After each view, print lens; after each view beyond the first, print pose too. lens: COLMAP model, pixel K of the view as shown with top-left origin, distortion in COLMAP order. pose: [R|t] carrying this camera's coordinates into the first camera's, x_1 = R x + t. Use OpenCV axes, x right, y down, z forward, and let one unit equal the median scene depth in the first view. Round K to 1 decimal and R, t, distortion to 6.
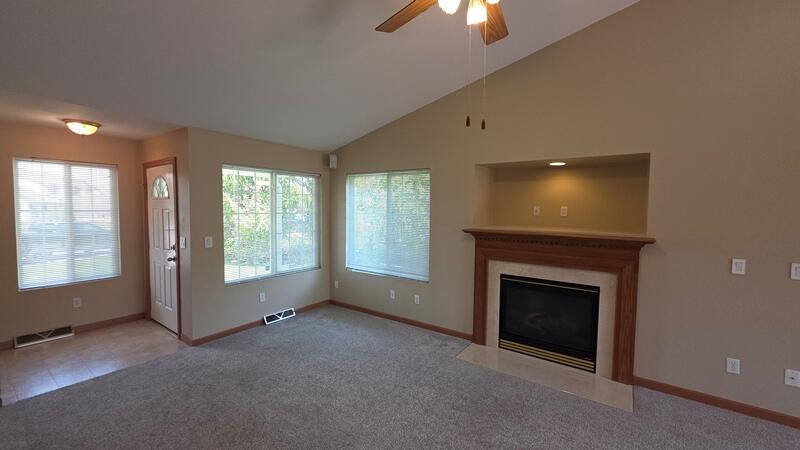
lens RADIAL K [[320.0, 0, 400.7], [0, 320.0, 222.2], [0, 0, 1]] dist [0.001533, -0.000230]
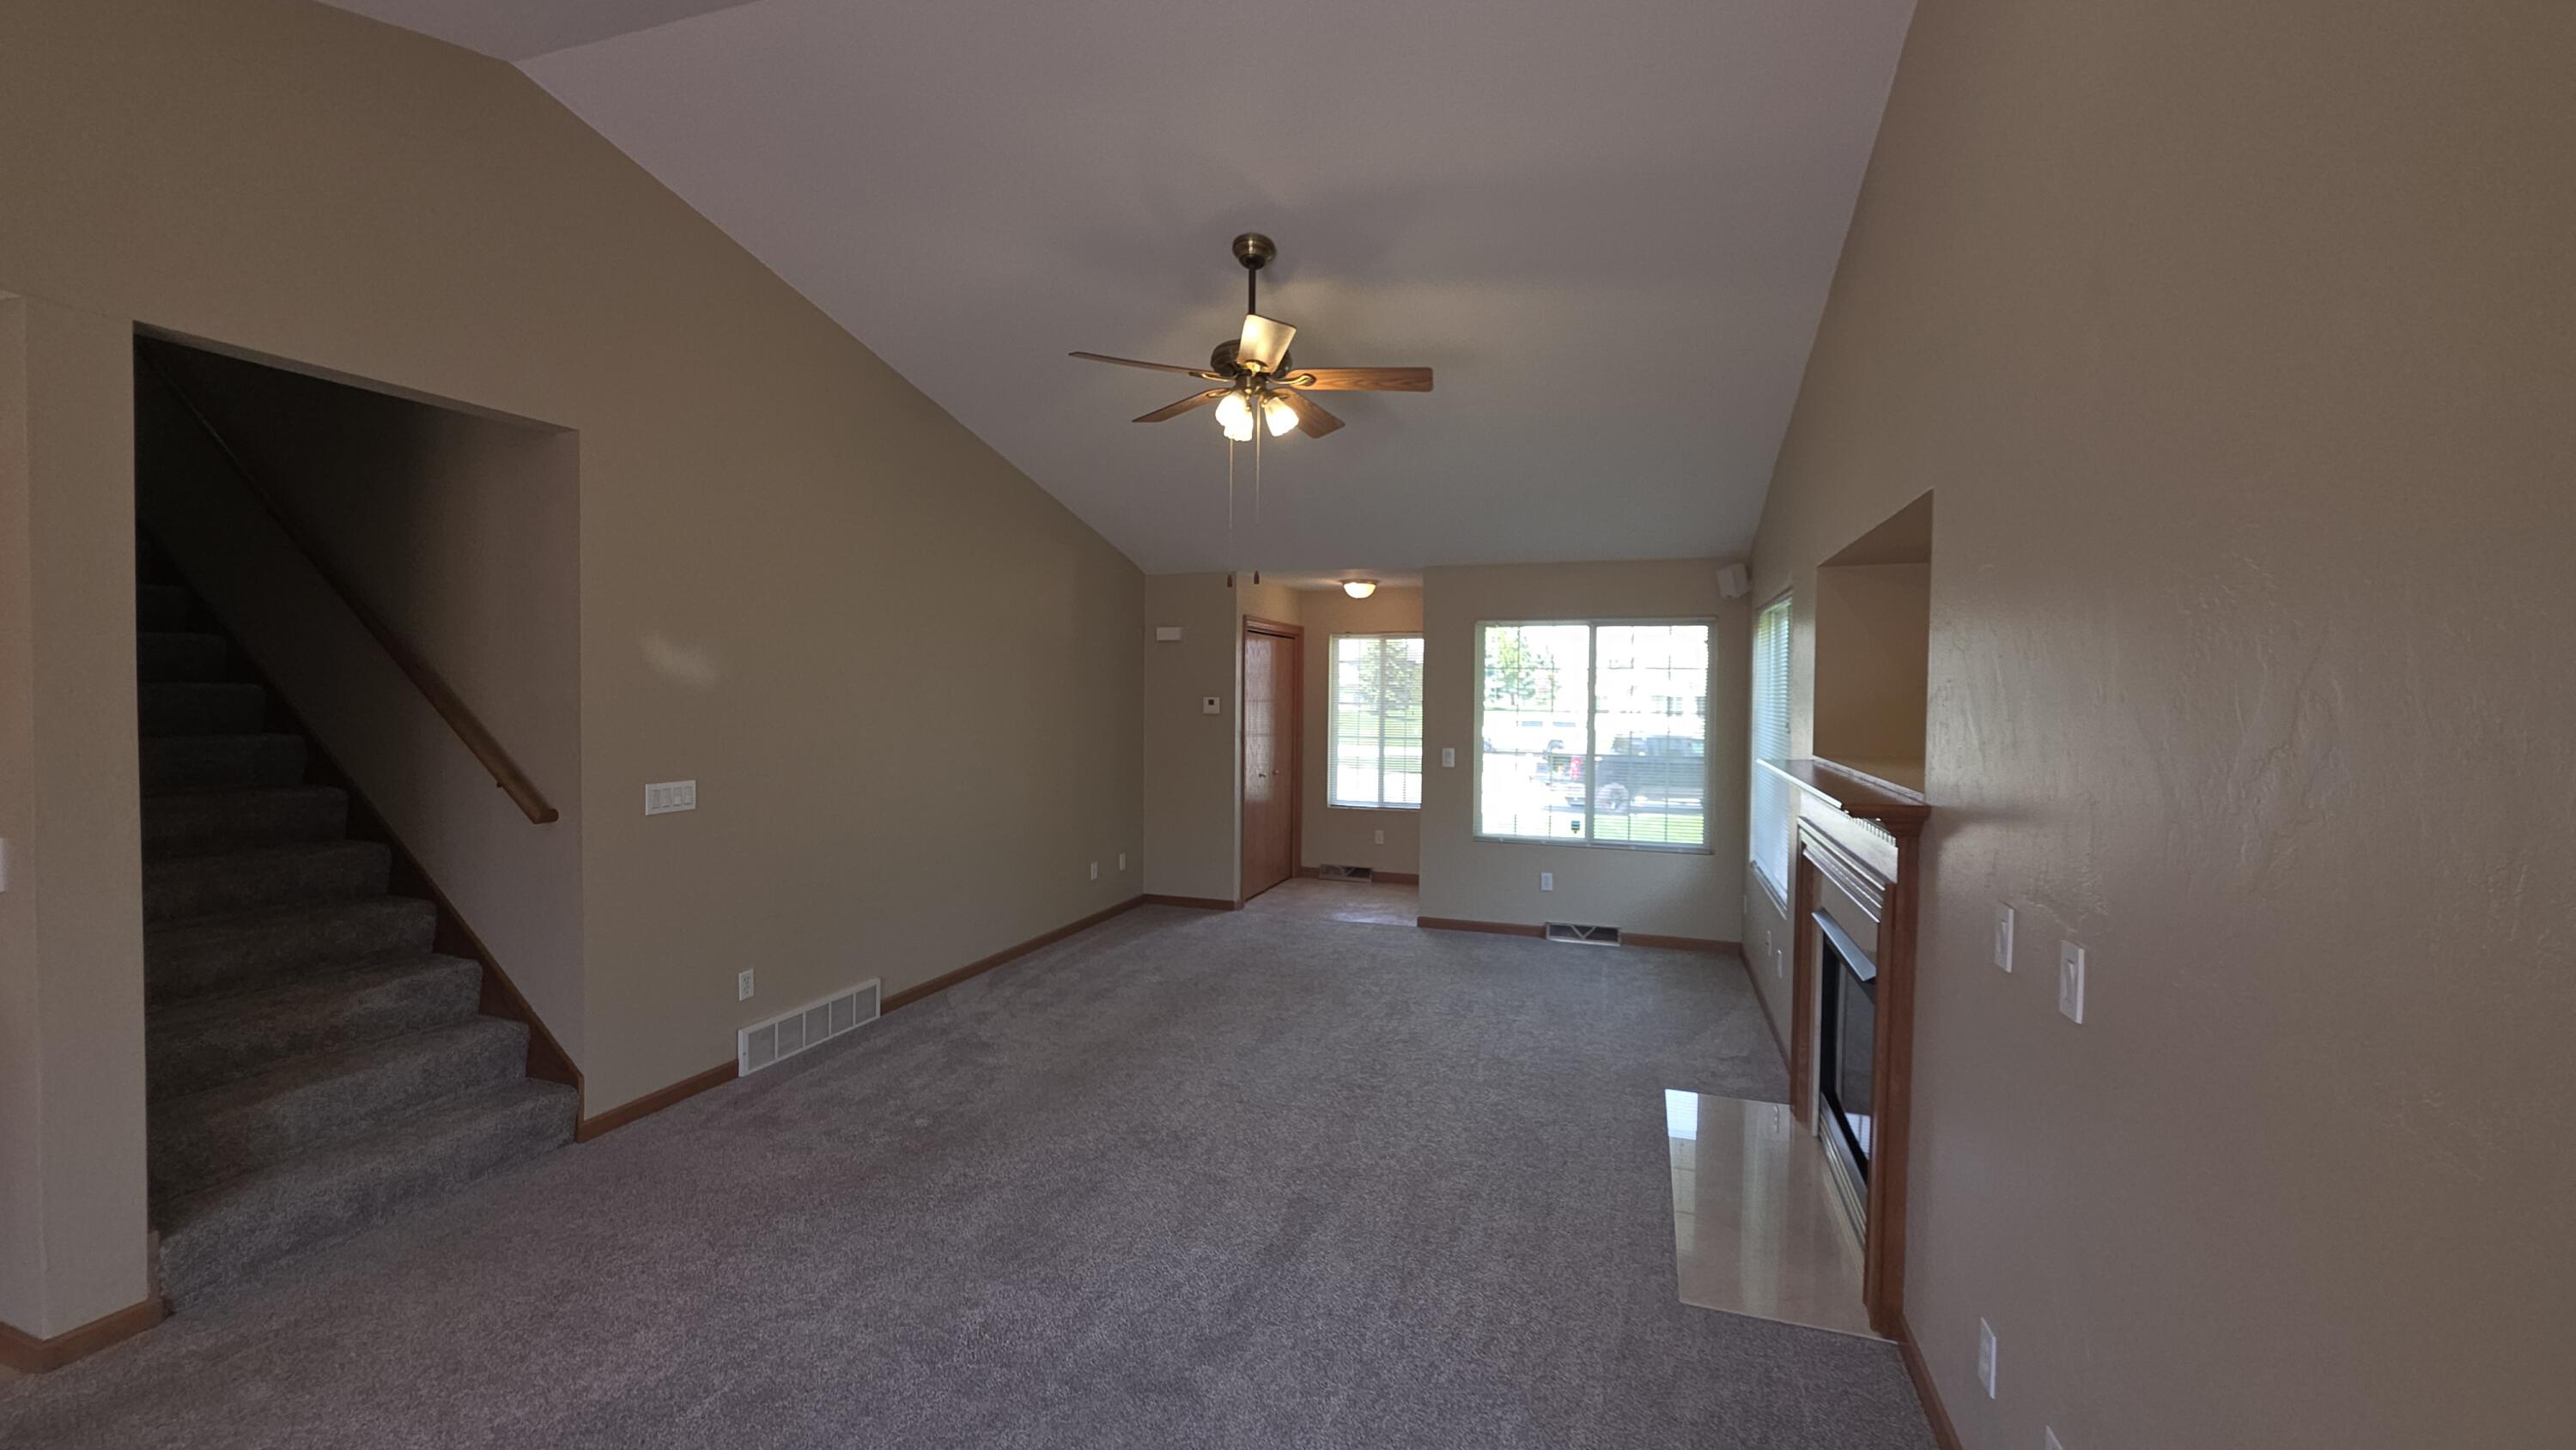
lens RADIAL K [[1030.4, 0, 1290.3], [0, 1030.4, 716.1], [0, 0, 1]] dist [0.001533, -0.000230]
pose [[0.291878, 0.015438, -0.956331, 1.065857], [-0.052413, 0.998625, 0.000124, 0.001351], [0.955018, 0.050088, 0.292286, 0.166482]]
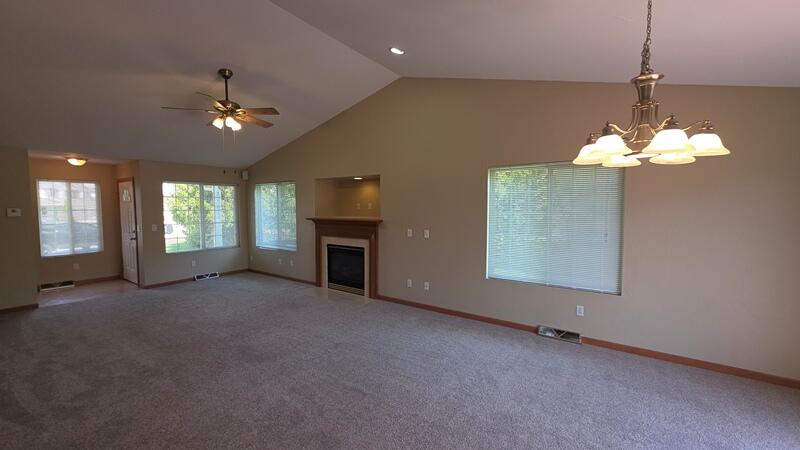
lens RADIAL K [[320.0, 0, 400.7], [0, 320.0, 222.2], [0, 0, 1]] dist [0.001533, -0.000230]
pose [[0.999901, -0.014086, 0.000645, 0.655190], [0.014082, 0.999883, 0.005915, 0.039894], [-0.000728, -0.005906, 0.999982, -0.640787]]
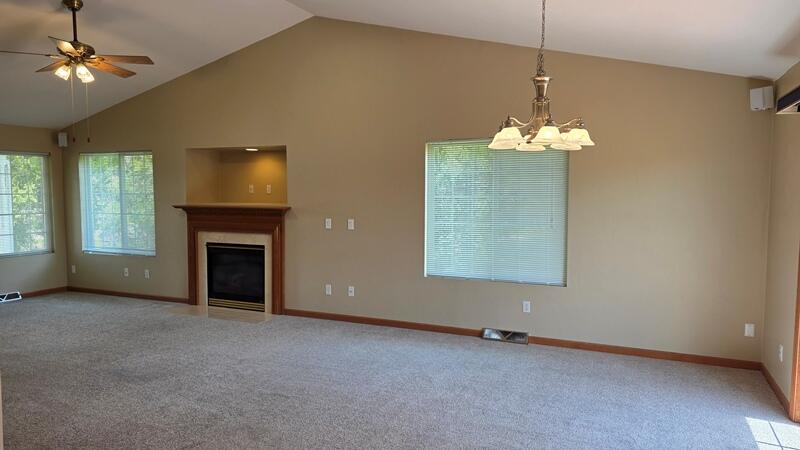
lens RADIAL K [[538.3, 0, 400.0], [0, 538.3, 225.0], [0, 0, 1]] dist [0.058854, -0.060013]
pose [[0.982108, -0.023136, 0.186894, 0.598555], [0.019534, 0.999587, 0.021090, 0.064391], [-0.187305, -0.017061, 0.982154, -1.018670]]
